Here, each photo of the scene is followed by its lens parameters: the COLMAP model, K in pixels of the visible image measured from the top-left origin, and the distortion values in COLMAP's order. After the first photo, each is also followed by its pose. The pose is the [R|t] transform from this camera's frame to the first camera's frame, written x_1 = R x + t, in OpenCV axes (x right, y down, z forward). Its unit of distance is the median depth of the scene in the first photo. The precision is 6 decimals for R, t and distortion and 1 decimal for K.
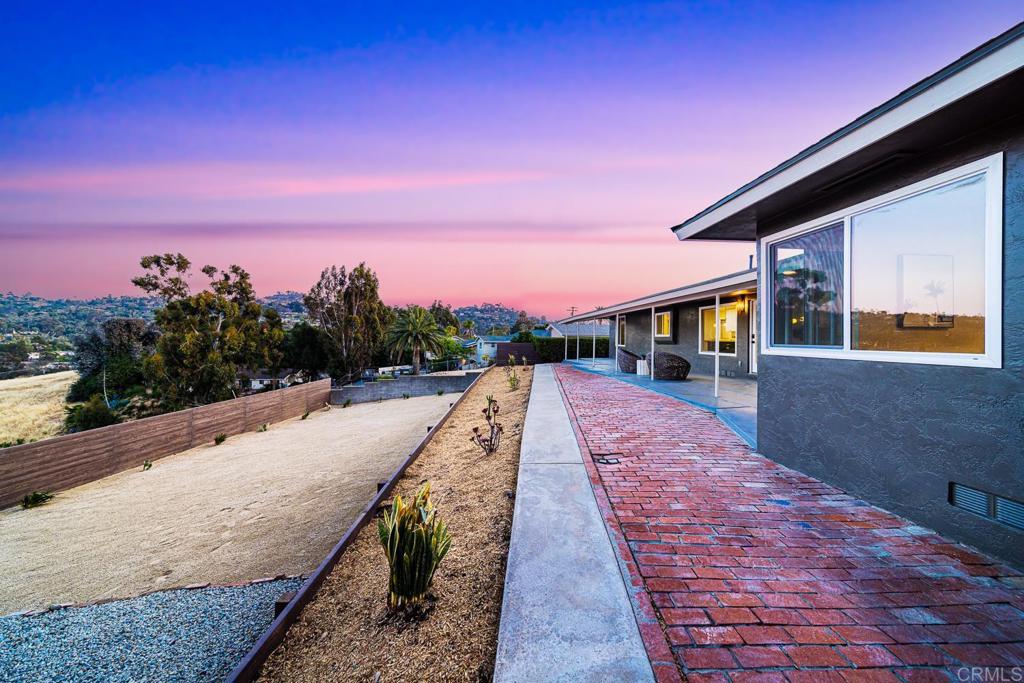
lens RADIAL K [[352.9, 0, 512.0], [0, 352.9, 341.5], [0, 0, 1]] dist [-0.000863, -0.000034]
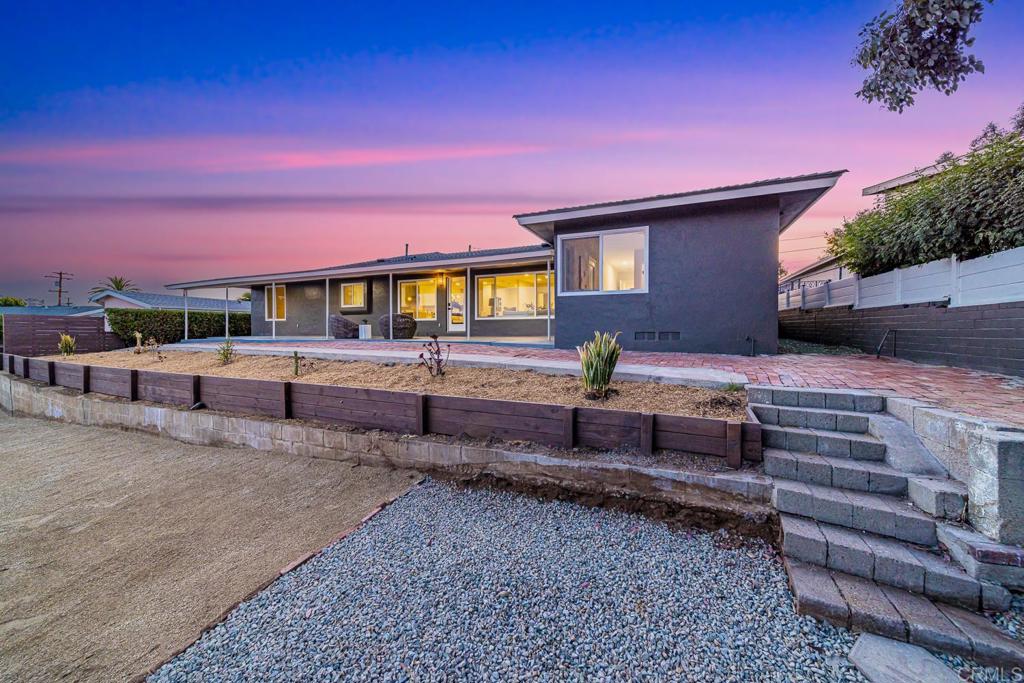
lens RADIAL K [[384.2, 0, 512.0], [0, 384.2, 341.5], [0, 0, 1]] dist [0.015621, 0.000030]
pose [[0.484513, -0.030085, 0.874267, -0.472880], [0.010346, 0.999536, 0.028662, 0.084259], [-0.874723, -0.004842, 0.484599, 0.079323]]
